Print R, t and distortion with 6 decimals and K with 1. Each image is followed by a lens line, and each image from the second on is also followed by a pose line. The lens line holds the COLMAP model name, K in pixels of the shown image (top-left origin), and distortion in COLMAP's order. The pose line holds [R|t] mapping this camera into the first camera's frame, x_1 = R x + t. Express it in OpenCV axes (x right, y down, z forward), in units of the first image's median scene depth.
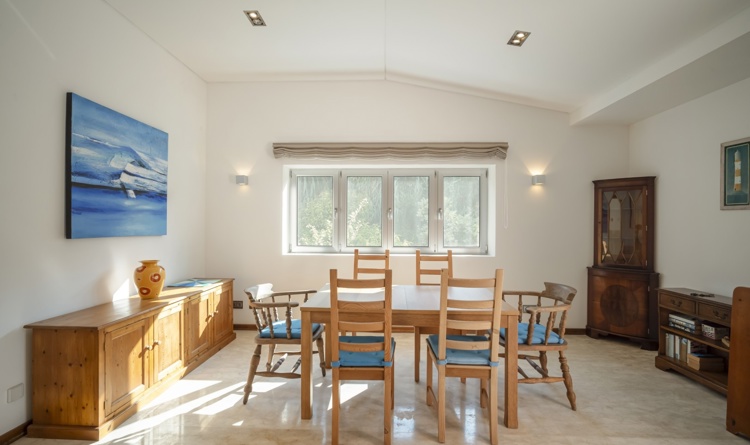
lens RADIAL K [[324.9, 0, 374.4], [0, 324.9, 220.3], [0, 0, 1]] dist [-0.008442, 0.000971]
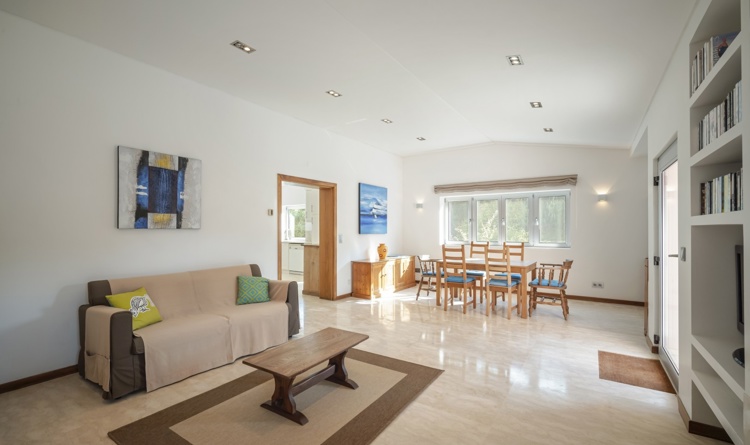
lens RADIAL K [[324.9, 0, 378.4], [0, 324.9, 222.8], [0, 0, 1]] dist [-0.008442, 0.000971]
pose [[0.847145, -0.013810, -0.531182, 0.583765], [0.008883, 0.999891, -0.011830, -0.004547], [0.531287, 0.005303, 0.847175, -1.089812]]
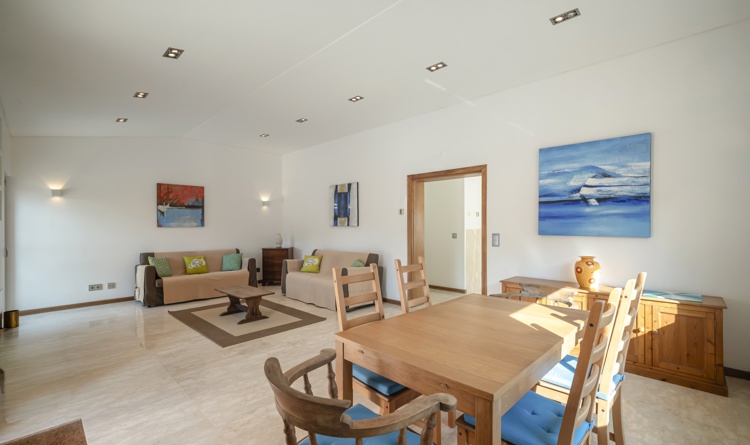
lens RADIAL K [[324.9, 0, 375.4], [0, 324.9, 224.2], [0, 0, 1]] dist [-0.008442, 0.000971]
pose [[-0.673469, -0.003978, -0.739205, 0.725803], [0.007424, 0.999899, -0.012146, 0.012100], [0.739178, -0.013668, -0.673371, 1.206503]]
